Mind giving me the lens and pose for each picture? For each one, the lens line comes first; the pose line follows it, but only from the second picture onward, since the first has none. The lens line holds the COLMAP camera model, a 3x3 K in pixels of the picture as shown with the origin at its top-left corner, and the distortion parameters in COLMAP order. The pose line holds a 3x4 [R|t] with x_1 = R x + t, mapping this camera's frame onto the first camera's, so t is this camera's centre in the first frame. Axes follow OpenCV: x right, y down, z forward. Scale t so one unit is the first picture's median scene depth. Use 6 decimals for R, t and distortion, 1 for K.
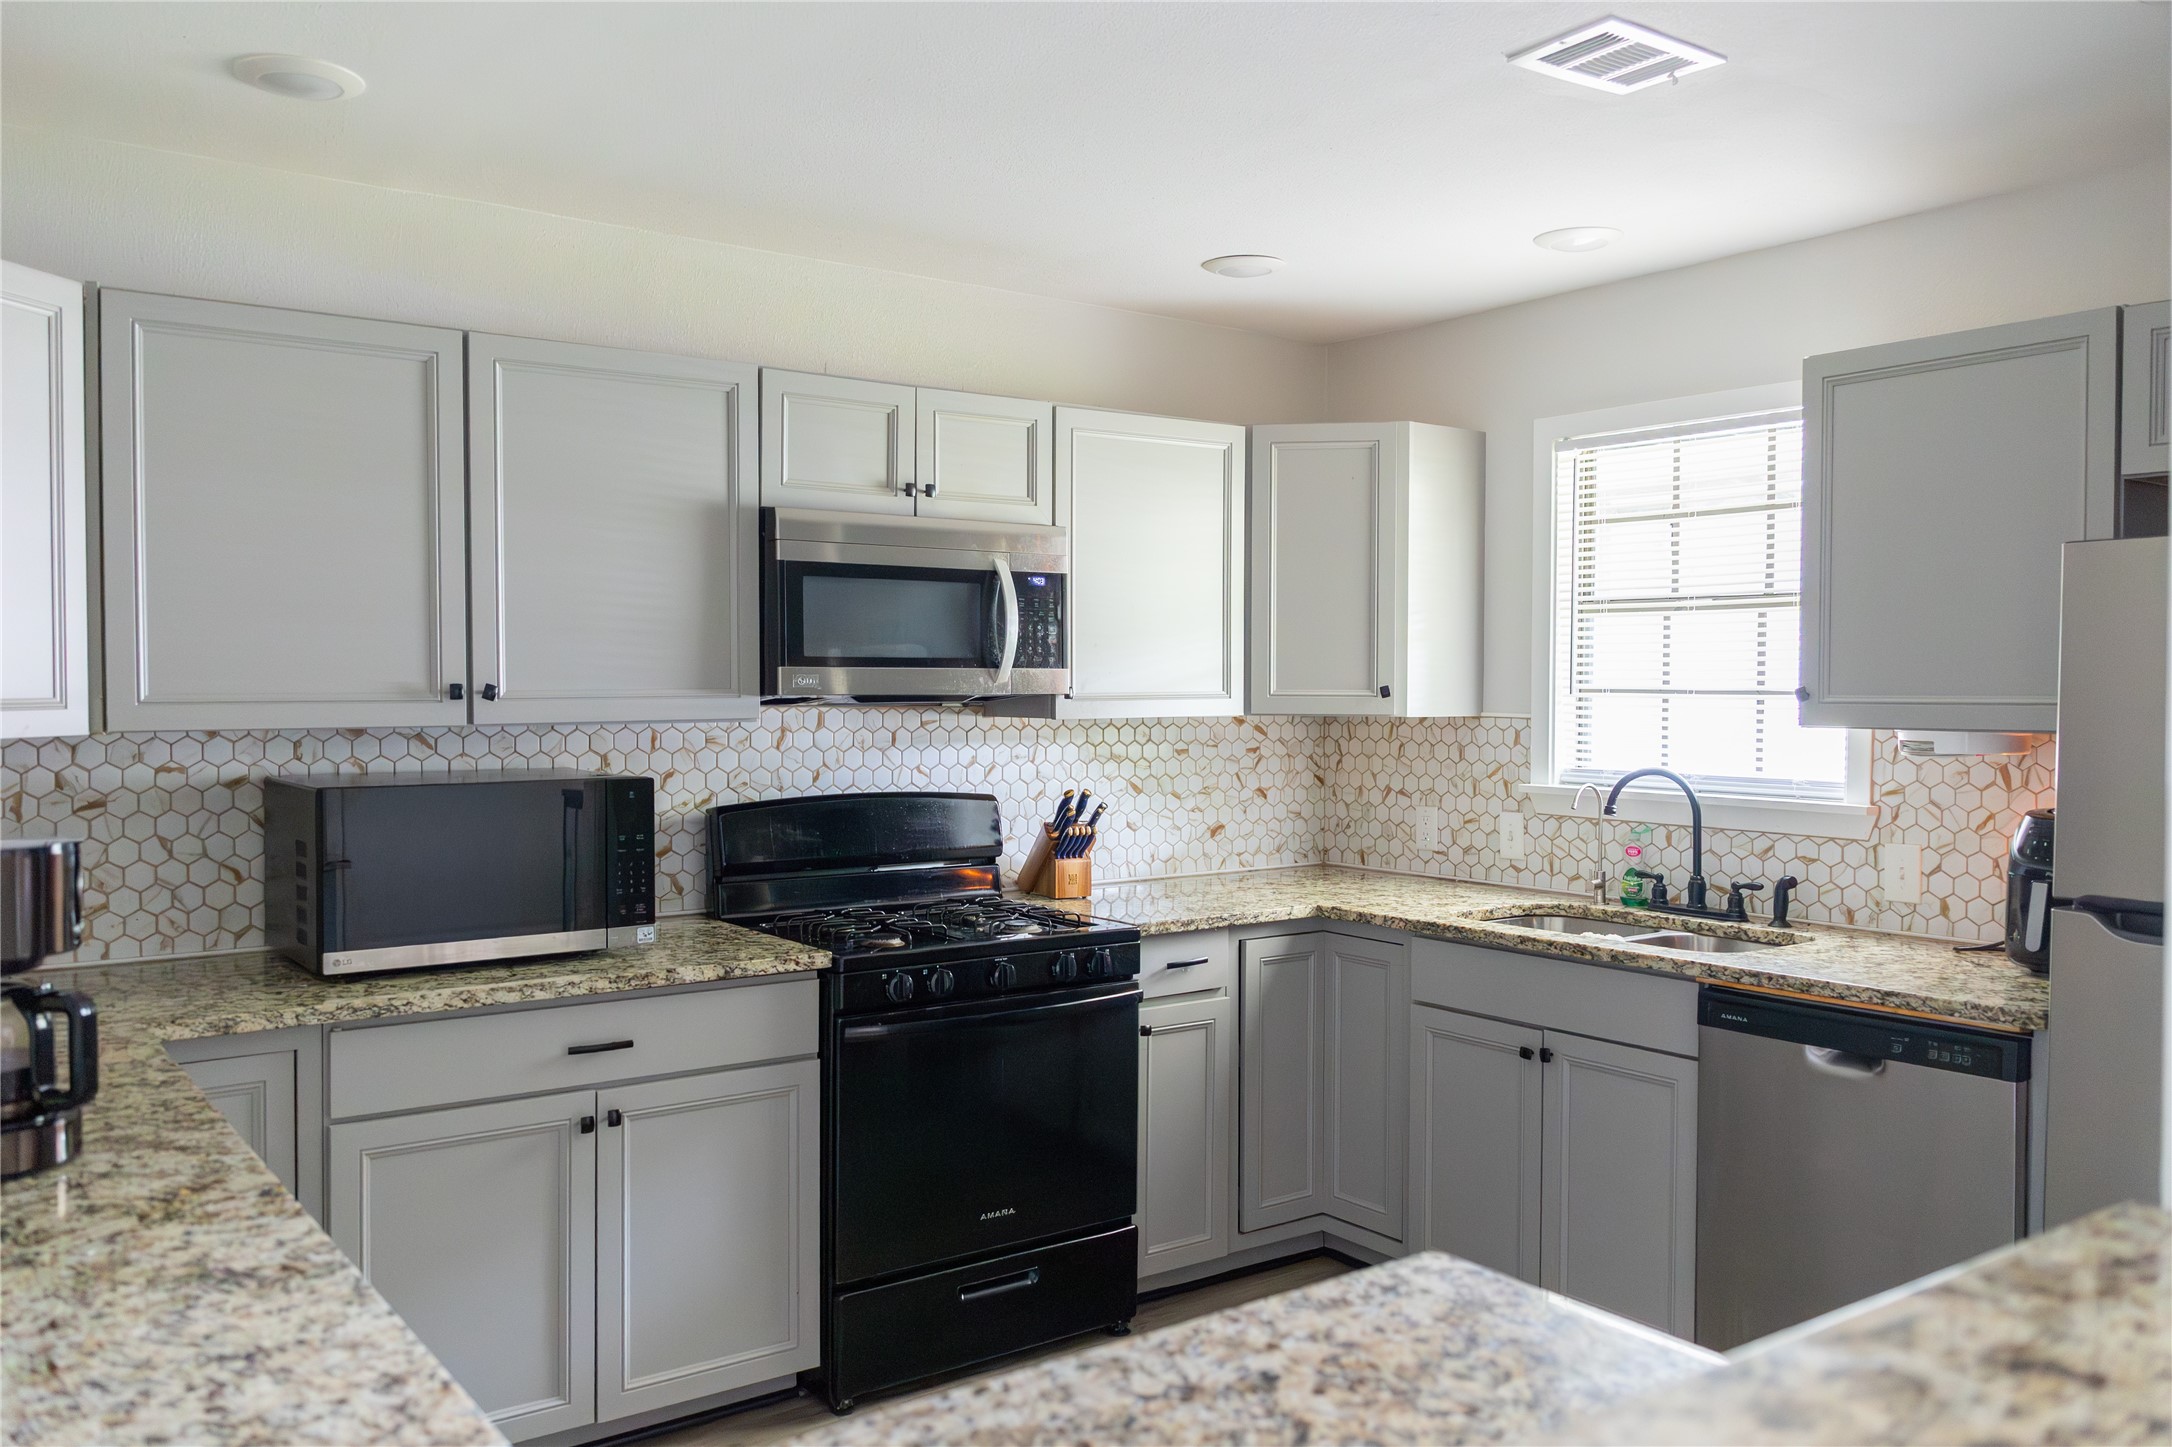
lens RADIAL K [[1703.4, 0, 1075.5], [0, 1703.4, 725.0], [0, 0, 1]] dist [0.012547, -0.033911]
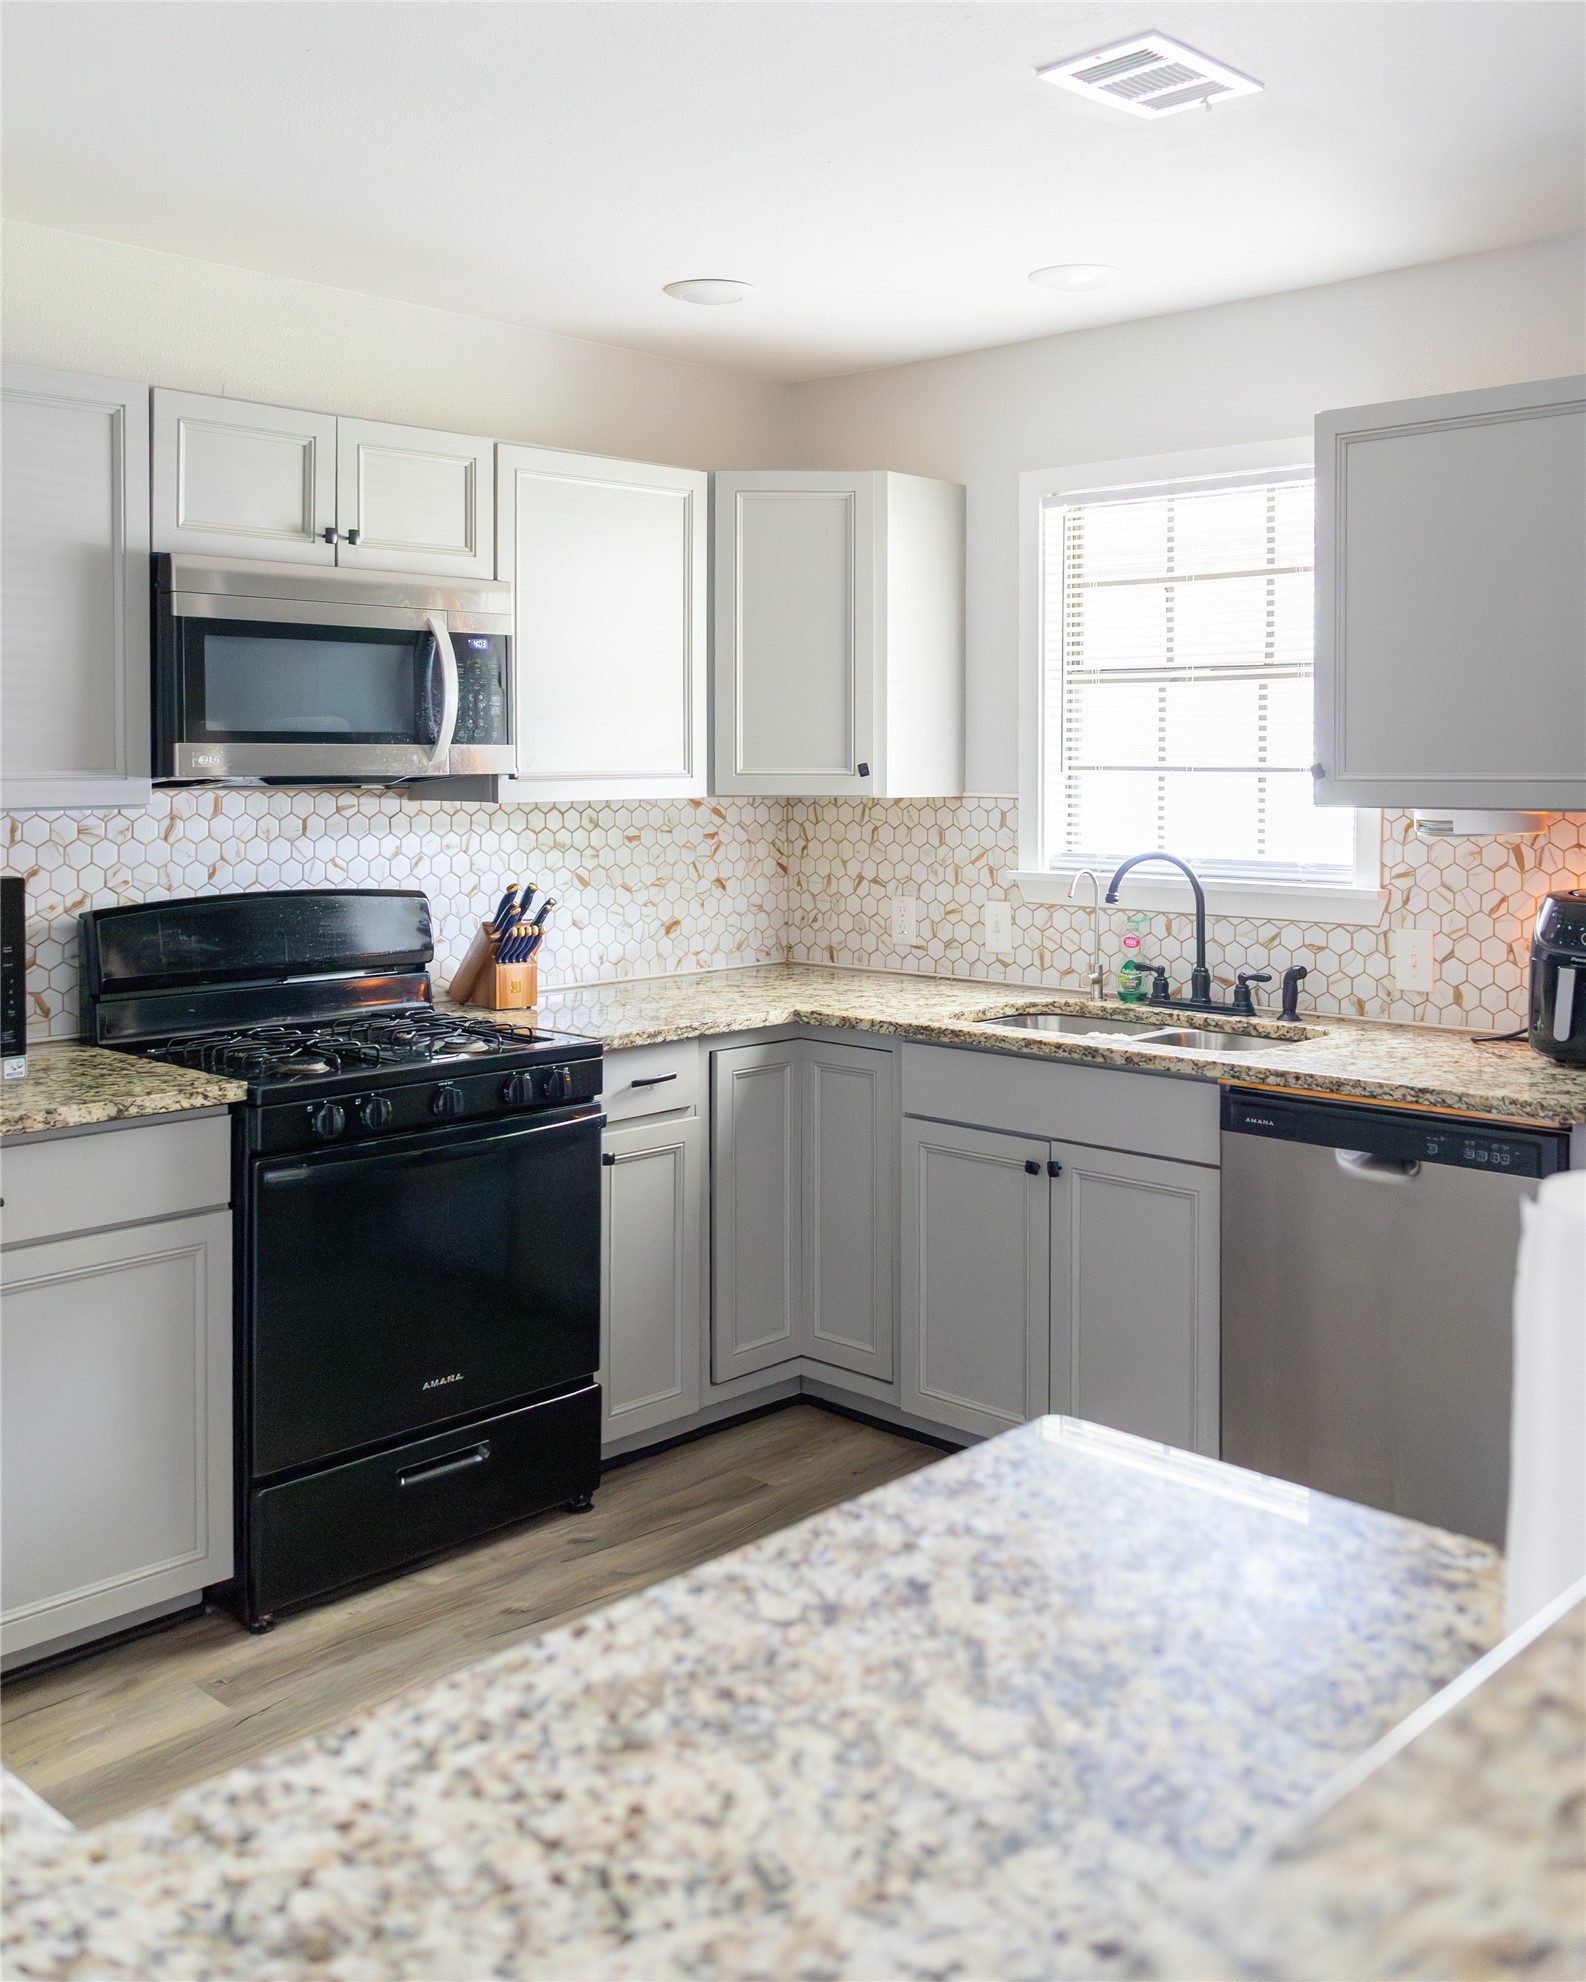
lens RADIAL K [[1886.3, 0, 784.5], [0, 1886.3, 776.2], [0, 0, 1]] dist [0.008573, -0.027278]
pose [[0.984378, -0.004082, 0.176021, -0.038655], [0.006850, 0.999862, -0.015122, -0.001568], [-0.175935, 0.016092, 0.984270, 0.028807]]
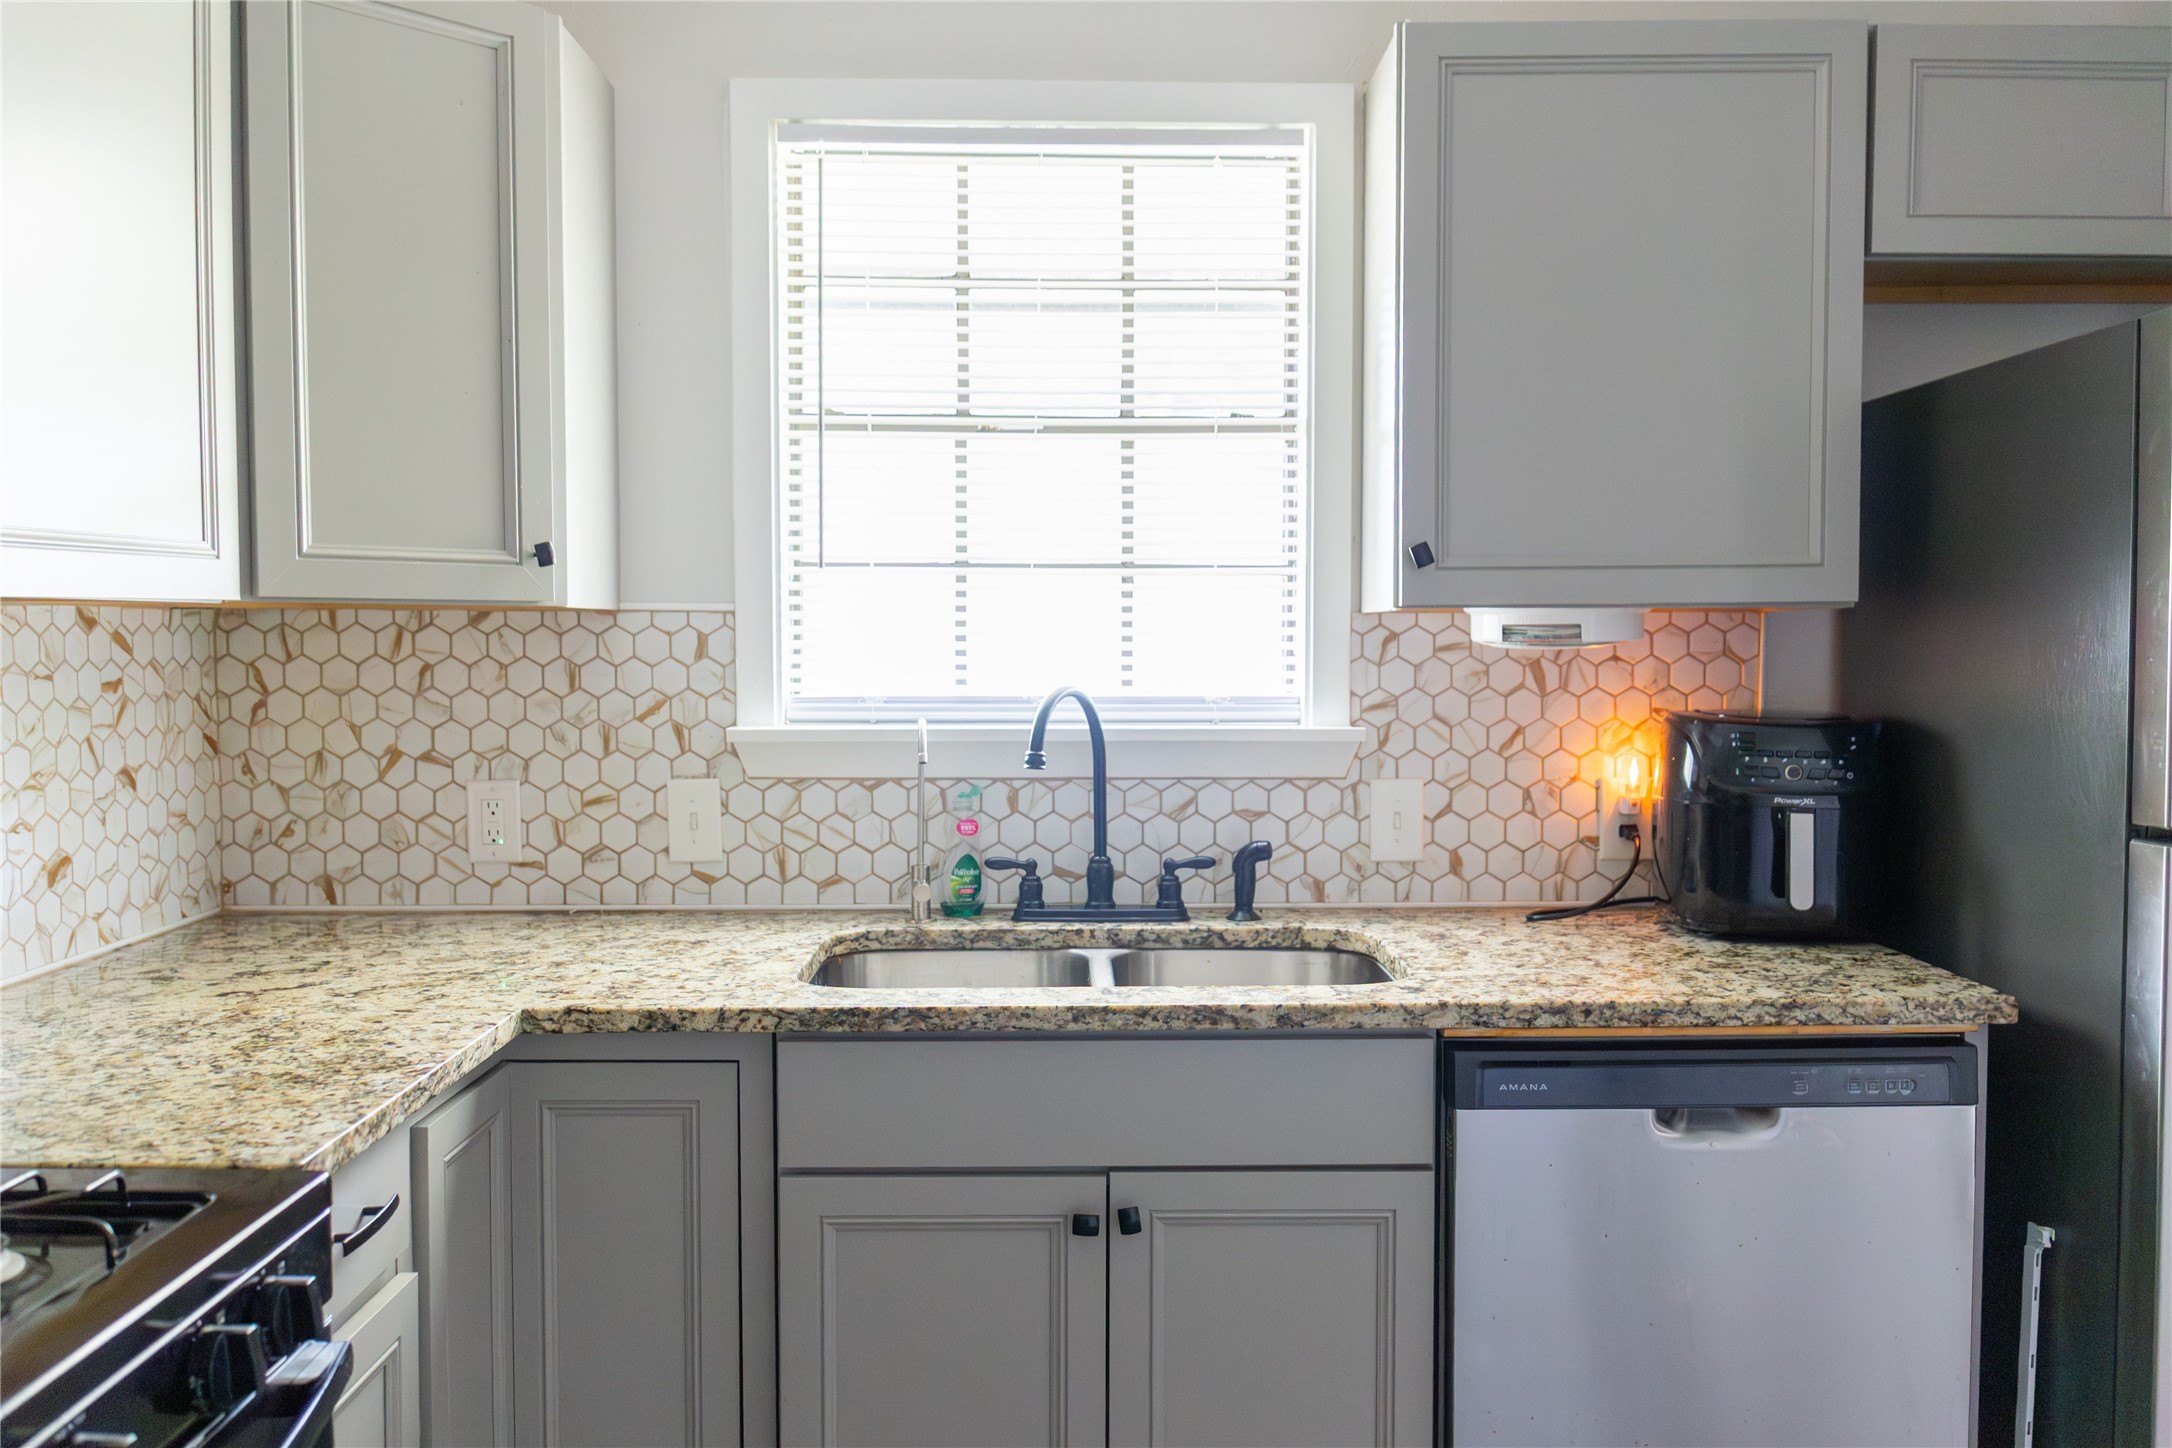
lens RADIAL K [[1728.9, 0, 1086.0], [0, 1728.9, 724.0], [0, 0, 1]] dist [-0.019502, 0.000123]
pose [[0.572005, -0.045345, 0.818996, -0.154374], [0.021834, 0.998959, 0.040060, 0.014959], [-0.819960, -0.005032, 0.572399, 0.646450]]
